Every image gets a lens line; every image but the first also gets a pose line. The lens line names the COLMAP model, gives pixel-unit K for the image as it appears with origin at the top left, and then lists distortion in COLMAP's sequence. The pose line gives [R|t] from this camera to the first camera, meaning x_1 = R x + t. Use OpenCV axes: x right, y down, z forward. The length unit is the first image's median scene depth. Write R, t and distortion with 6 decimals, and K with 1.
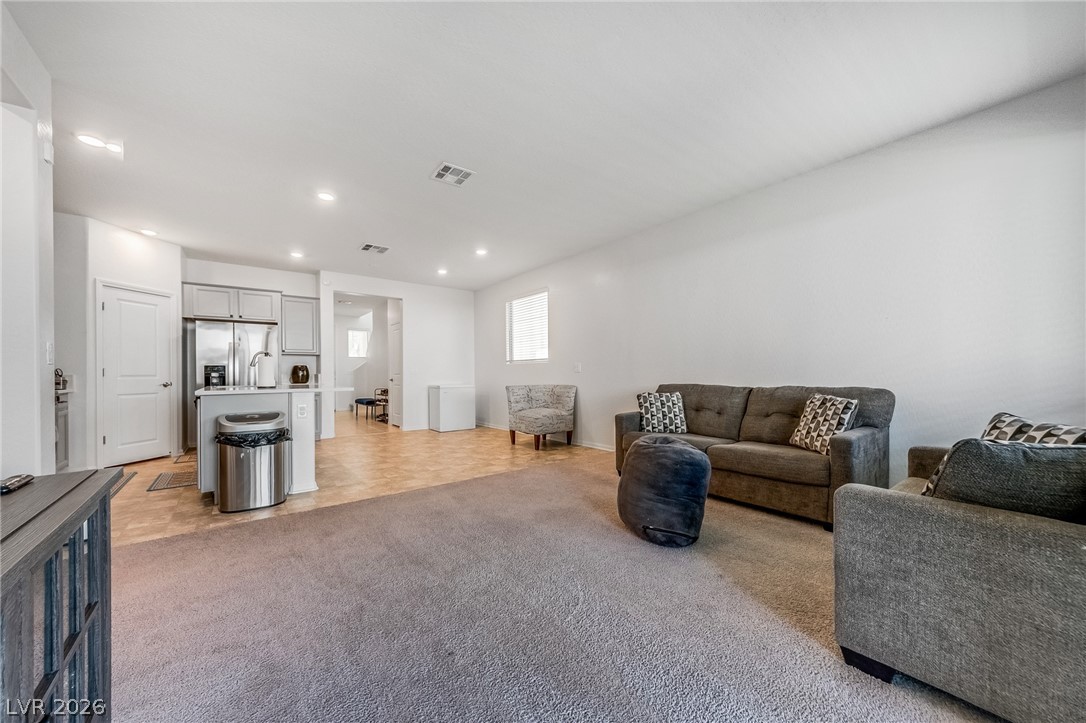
lens RADIAL K [[382.2, 0, 522.3], [0, 382.2, 373.6], [0, 0, 1]] dist [-0.004584, 0.000696]
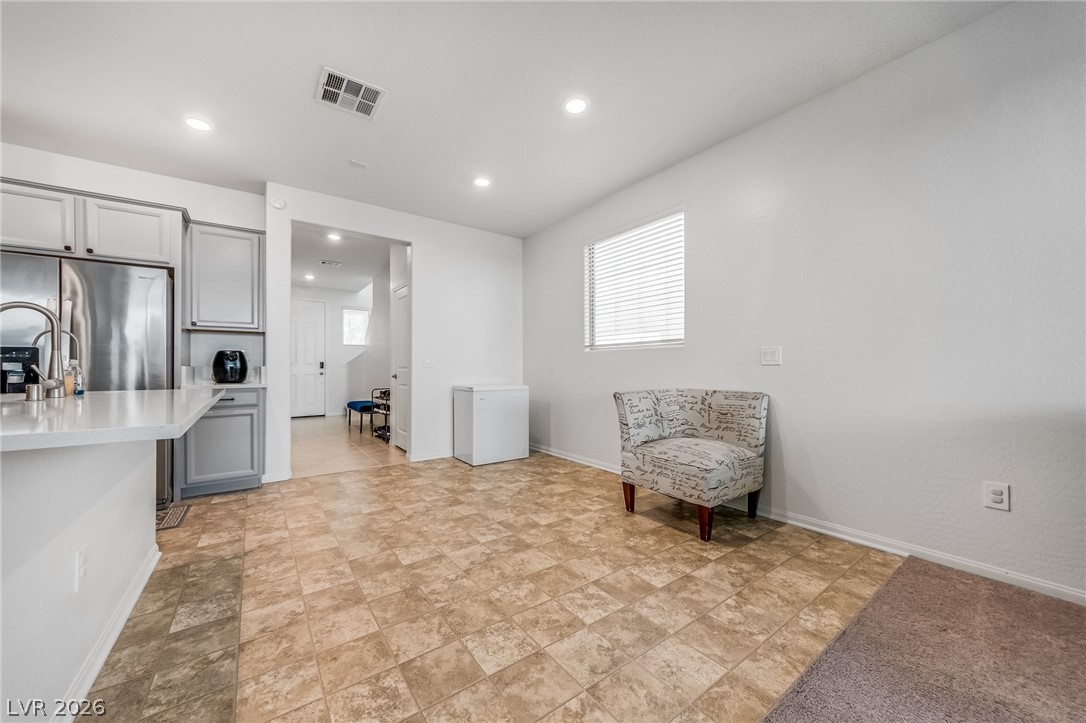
lens RADIAL K [[382.2, 0, 518.1], [0, 382.2, 368.3], [0, 0, 1]] dist [-0.004584, 0.000696]
pose [[0.999188, 0.005338, -0.039924, -0.134358], [-0.005301, 0.999985, 0.001042, 0.001179], [0.039928, -0.000829, 0.999202, 0.451663]]
